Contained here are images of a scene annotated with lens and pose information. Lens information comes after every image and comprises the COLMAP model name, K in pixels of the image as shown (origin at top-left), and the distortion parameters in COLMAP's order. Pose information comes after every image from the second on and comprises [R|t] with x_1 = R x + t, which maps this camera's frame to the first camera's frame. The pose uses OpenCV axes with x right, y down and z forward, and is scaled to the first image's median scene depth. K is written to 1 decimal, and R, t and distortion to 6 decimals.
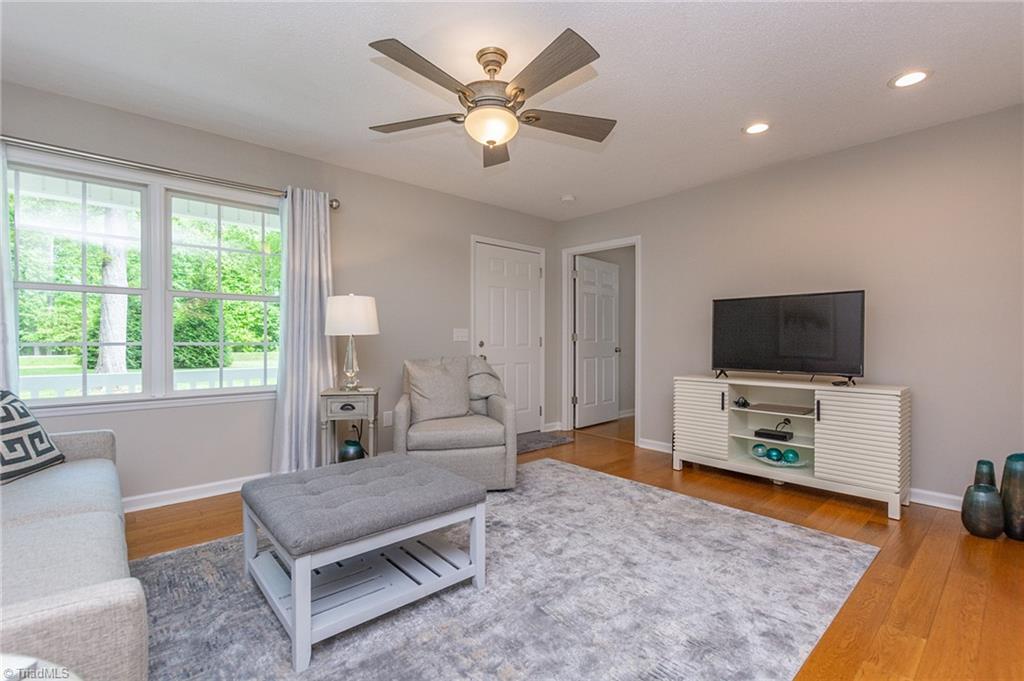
lens RADIAL K [[457.8, 0, 512.0], [0, 457.8, 340.5], [0, 0, 1]] dist [0.000393, -0.000123]
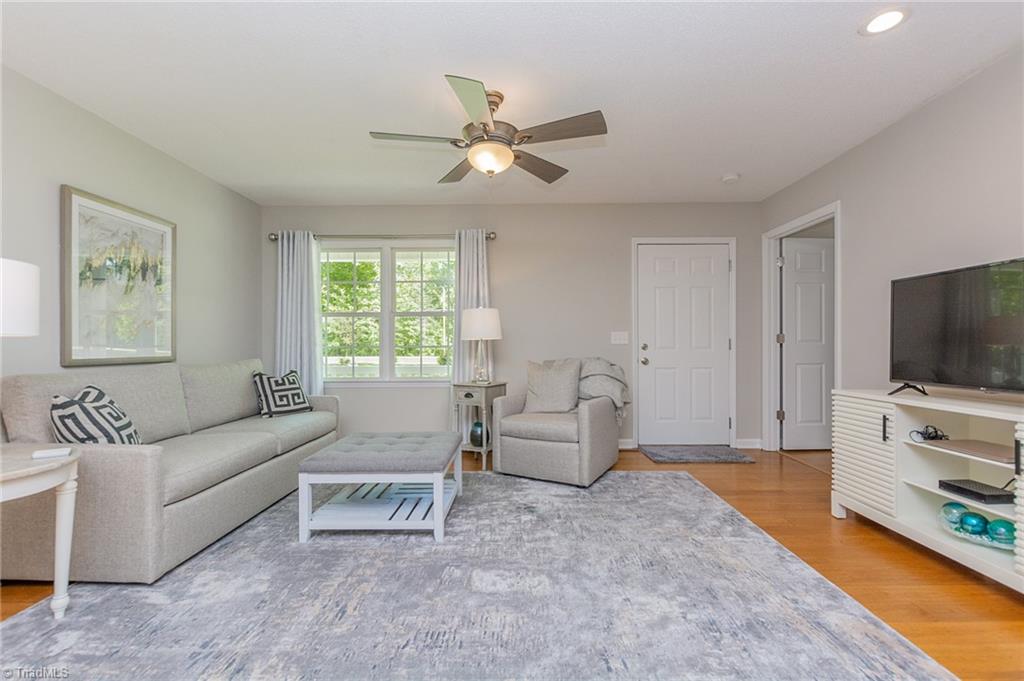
lens RADIAL K [[442.8, 0, 510.8], [0, 442.8, 348.5], [0, 0, 1]] dist [0.000760, 0.000098]
pose [[0.739629, -0.002204, -0.673011, 0.517817], [0.005666, 0.999980, 0.002952, 0.009243], [0.672991, -0.005996, 0.739626, 0.143843]]
